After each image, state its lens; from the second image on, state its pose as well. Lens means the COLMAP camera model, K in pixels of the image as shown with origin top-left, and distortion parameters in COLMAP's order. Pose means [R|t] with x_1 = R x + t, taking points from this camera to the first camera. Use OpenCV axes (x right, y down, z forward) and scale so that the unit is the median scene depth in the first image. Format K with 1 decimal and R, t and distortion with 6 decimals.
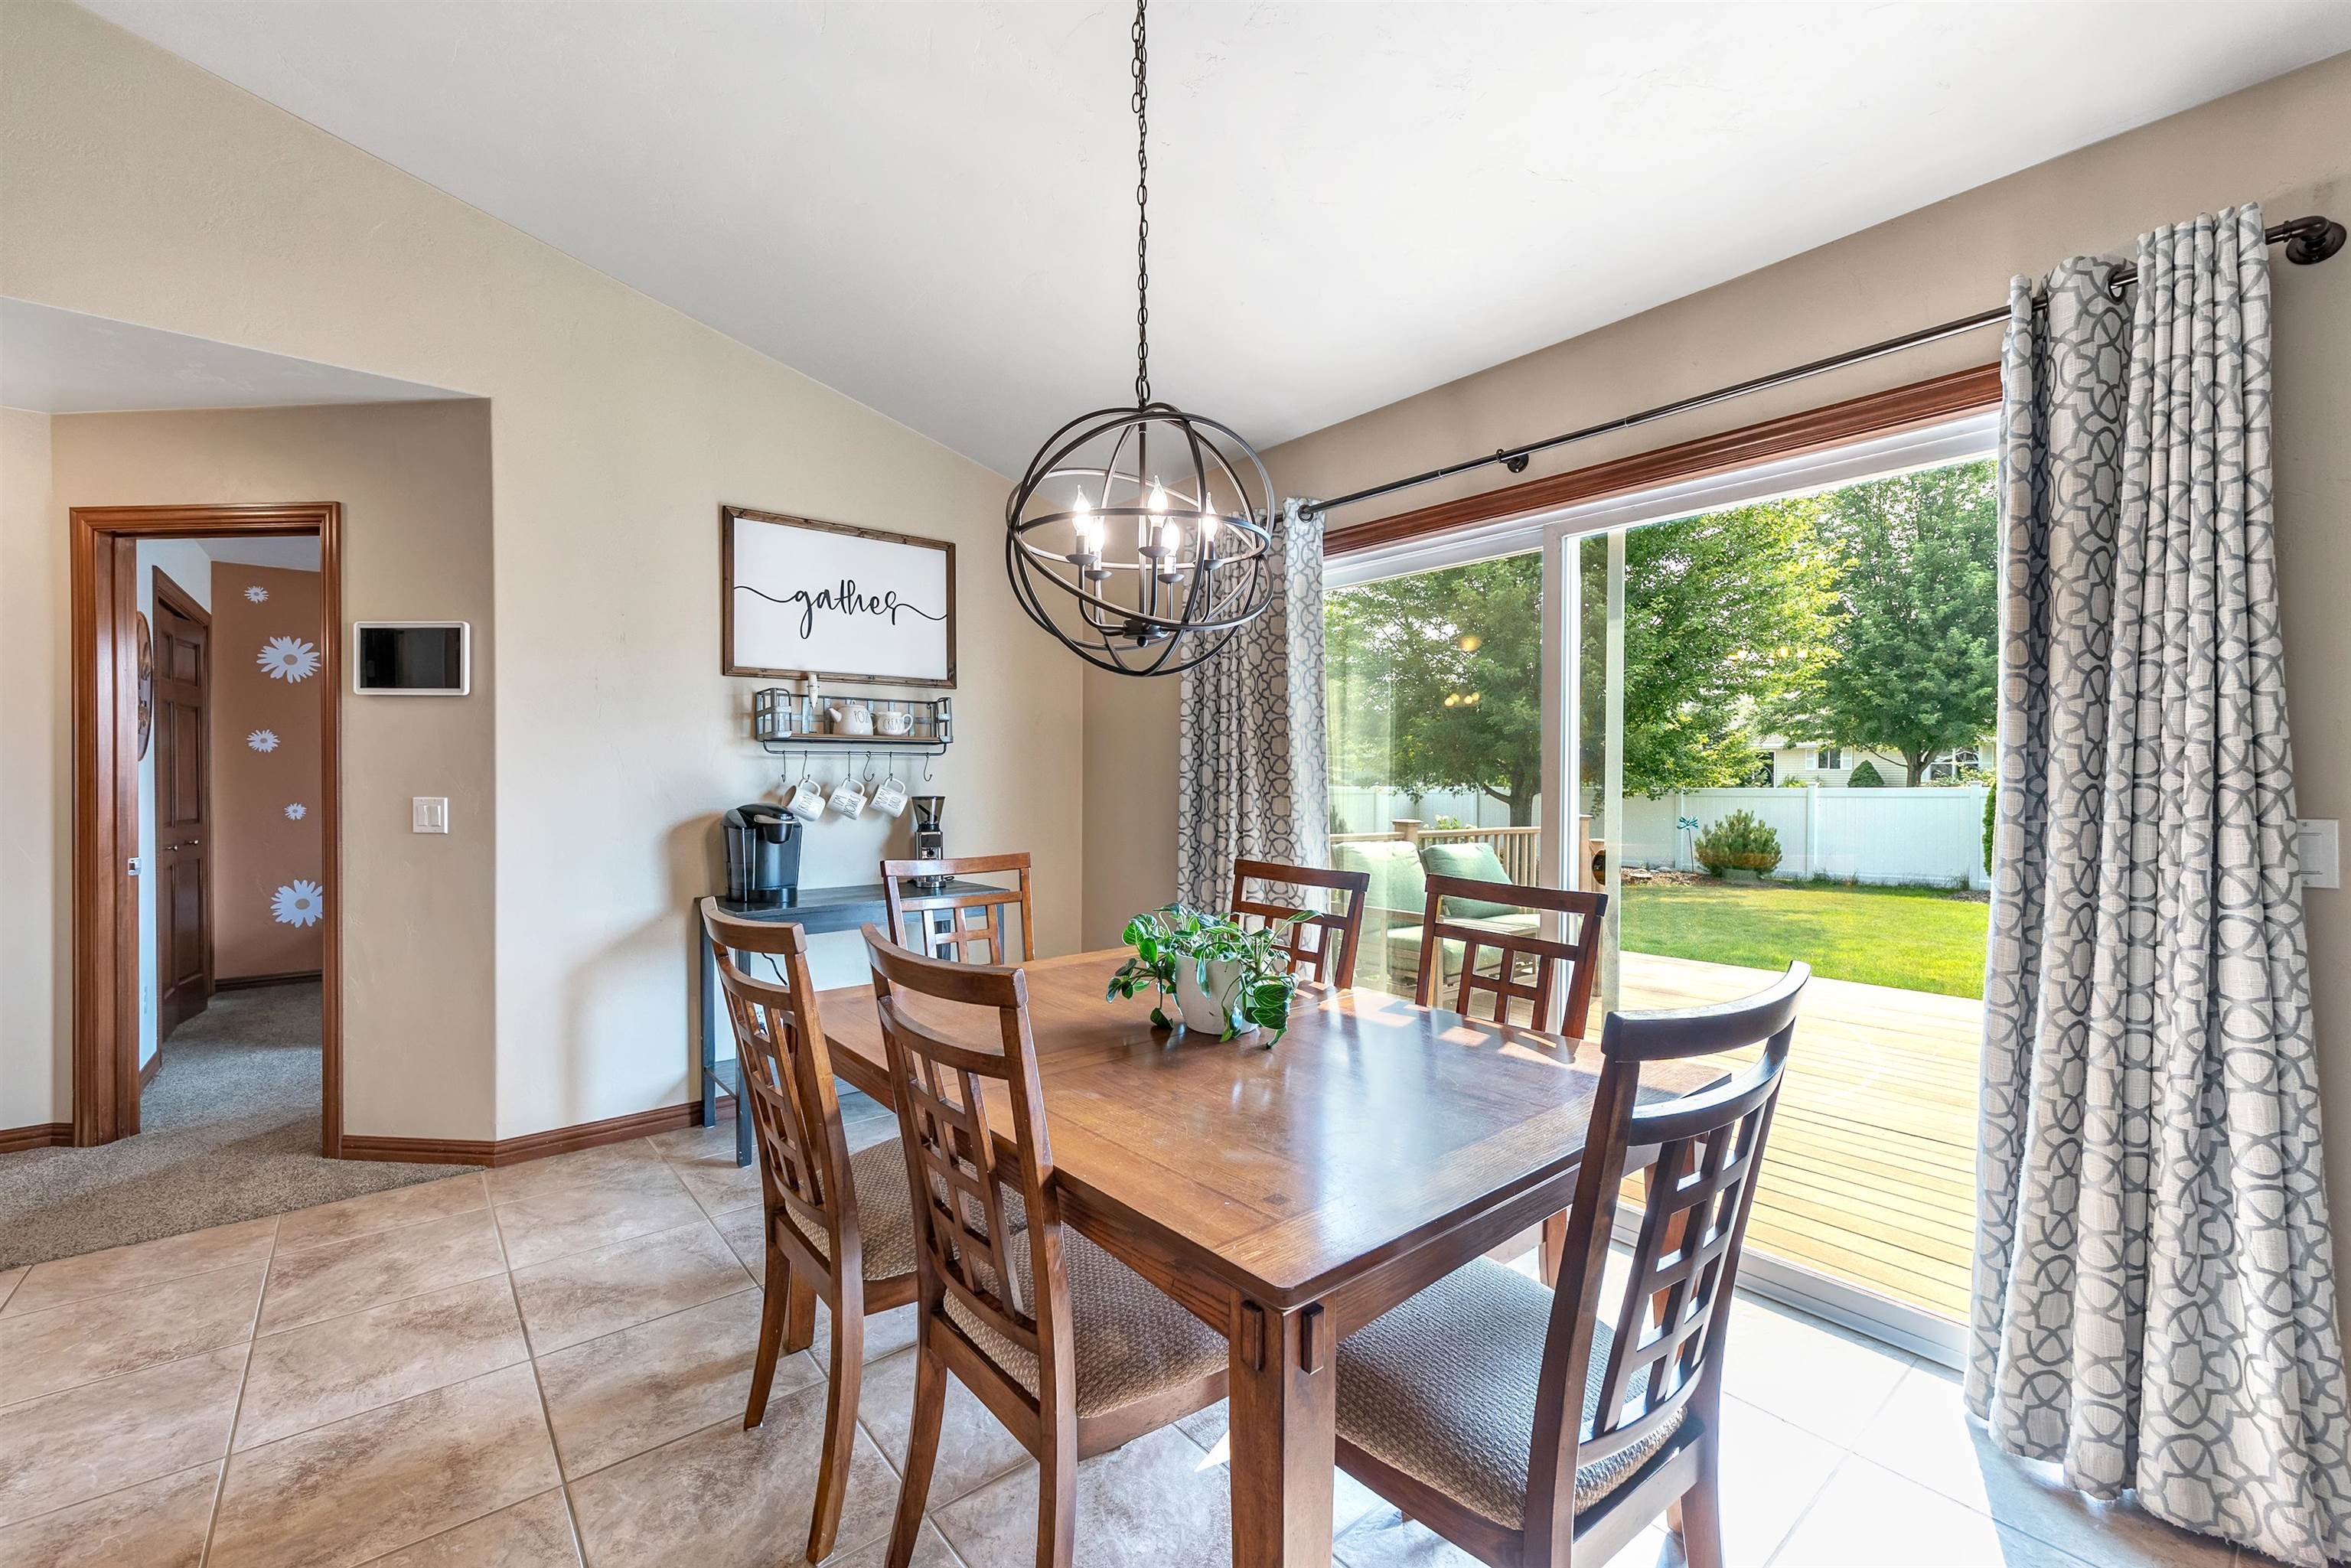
lens RADIAL K [[961.6, 0, 1165.9], [0, 961.6, 785.6], [0, 0, 1]] dist [0.001467, 0.000094]
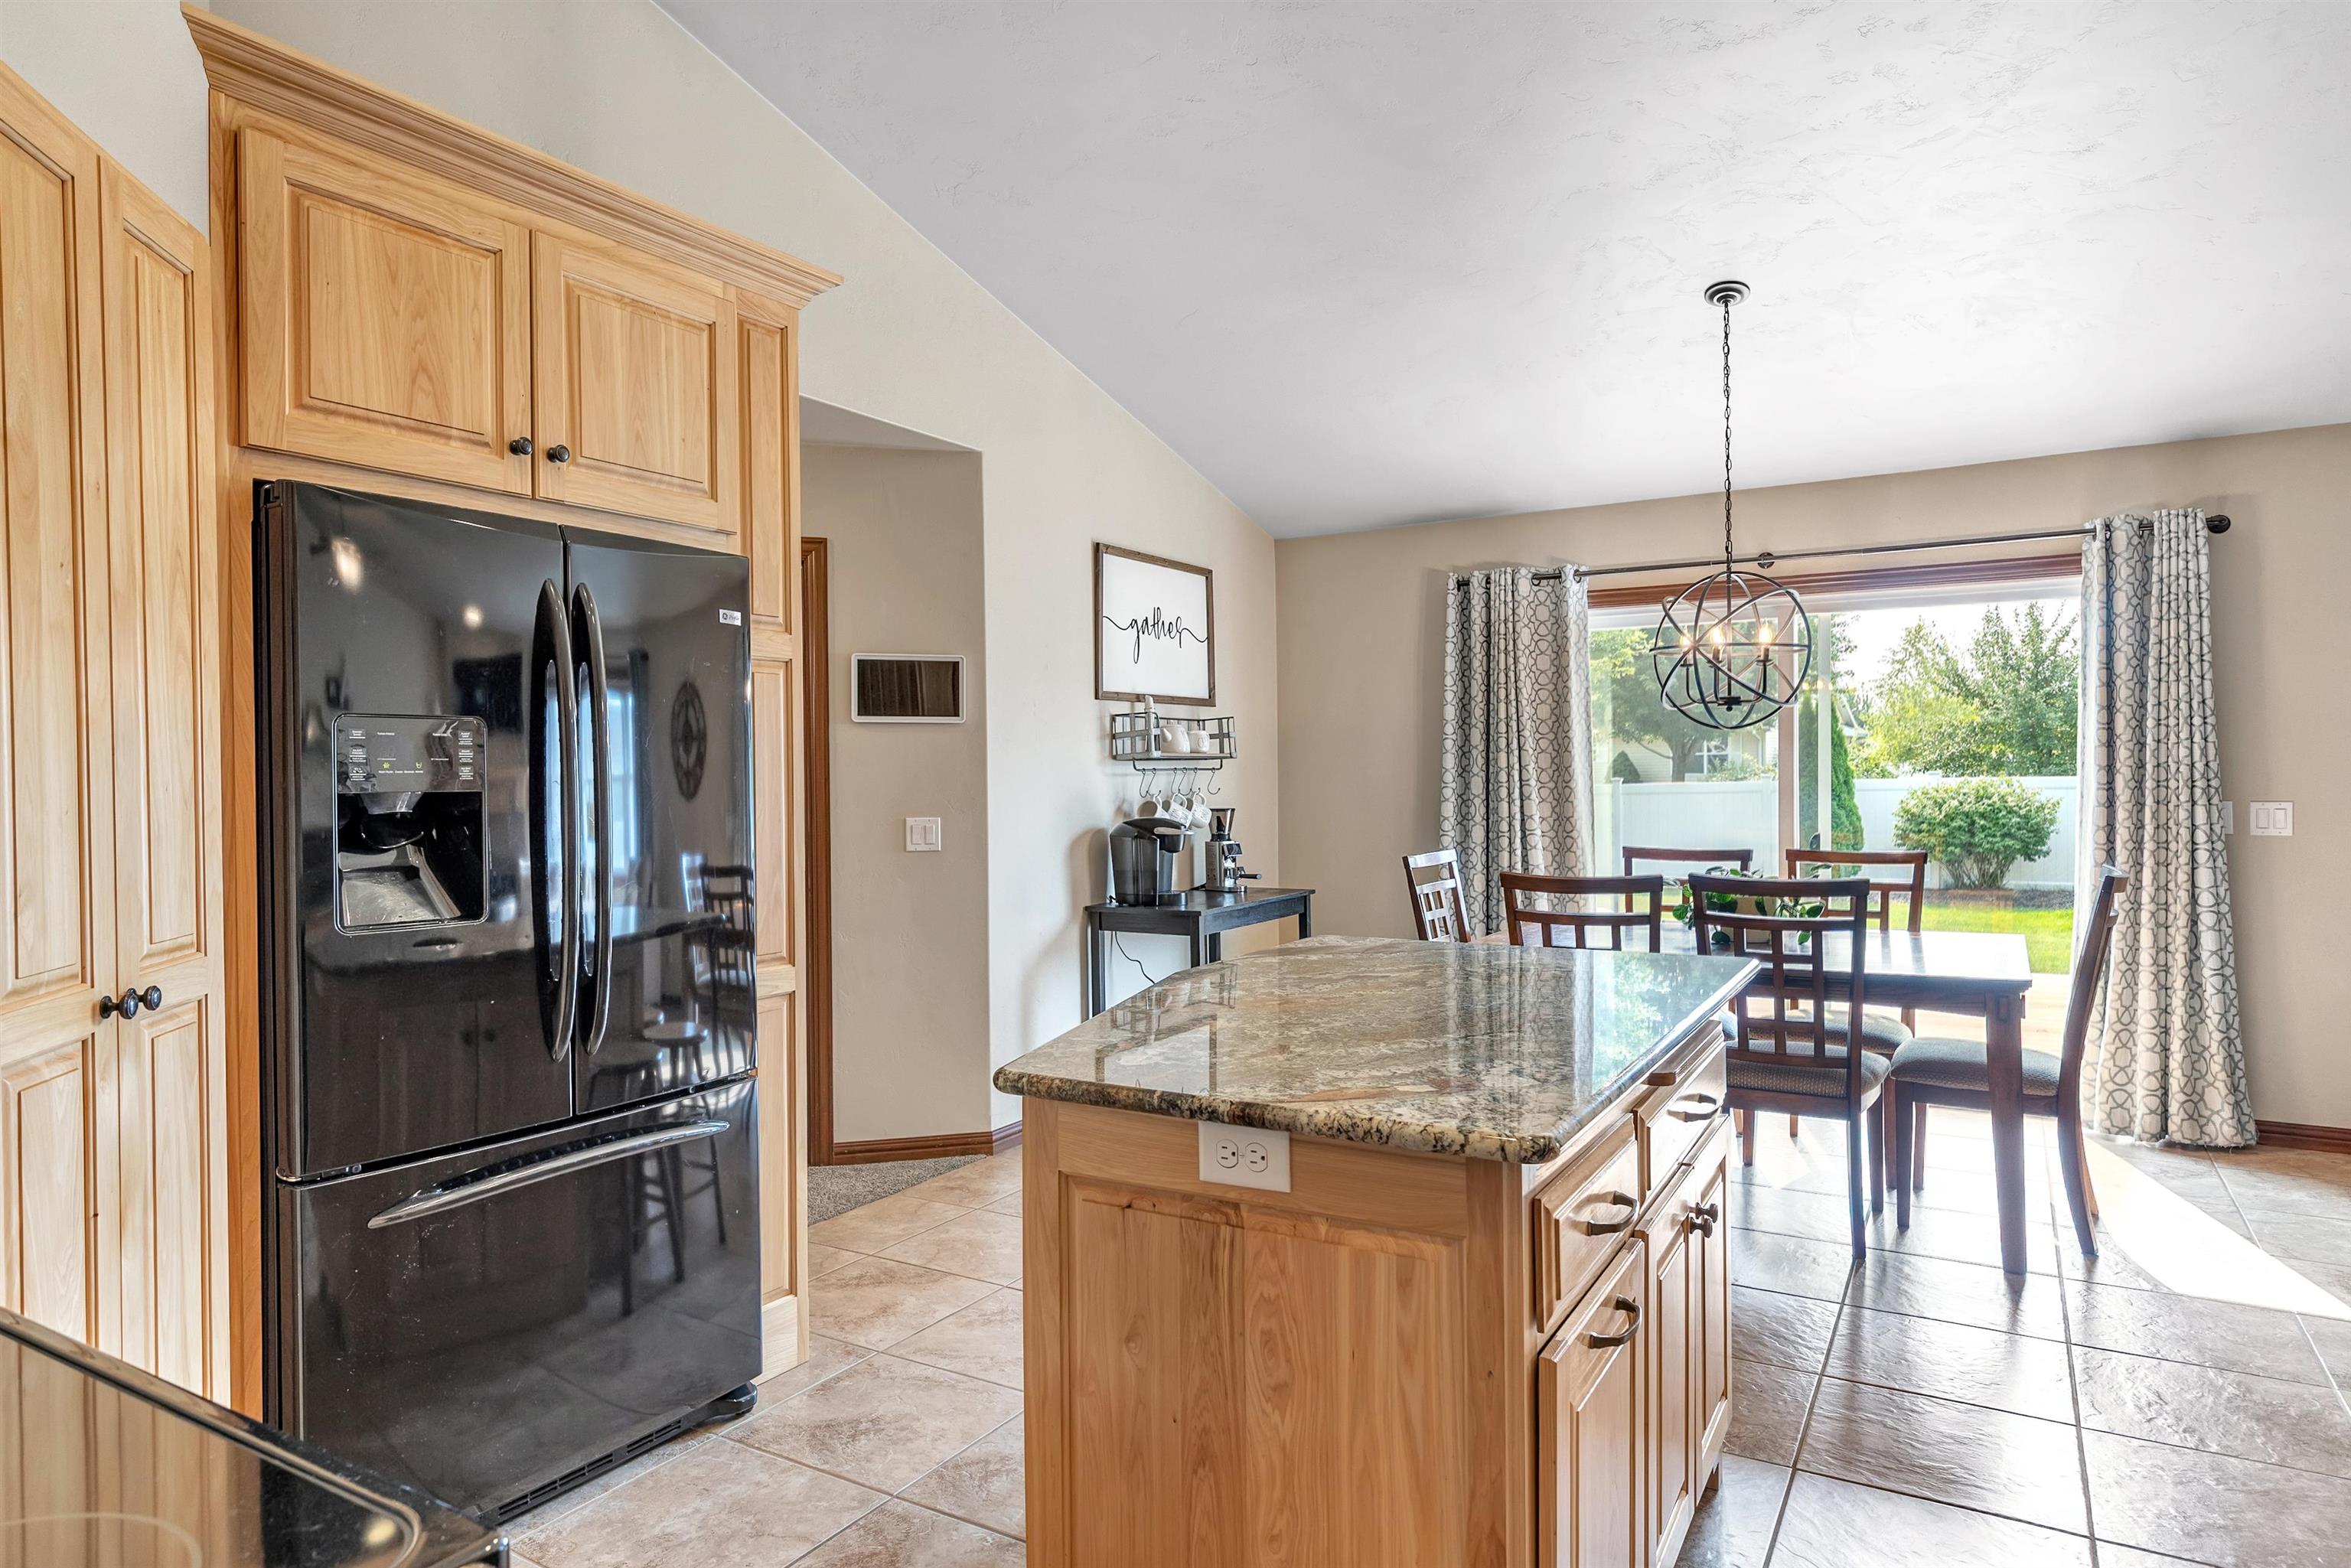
lens RADIAL K [[1386.9, 0, 1175.5], [0, 1386.9, 784.0], [0, 0, 1]] dist [0.013829, 0.001396]
pose [[0.938059, -0.015034, 0.346149, -1.812318], [0.016469, 0.999864, -0.001204, -0.032748], [-0.346084, 0.006830, 0.938179, -0.963010]]
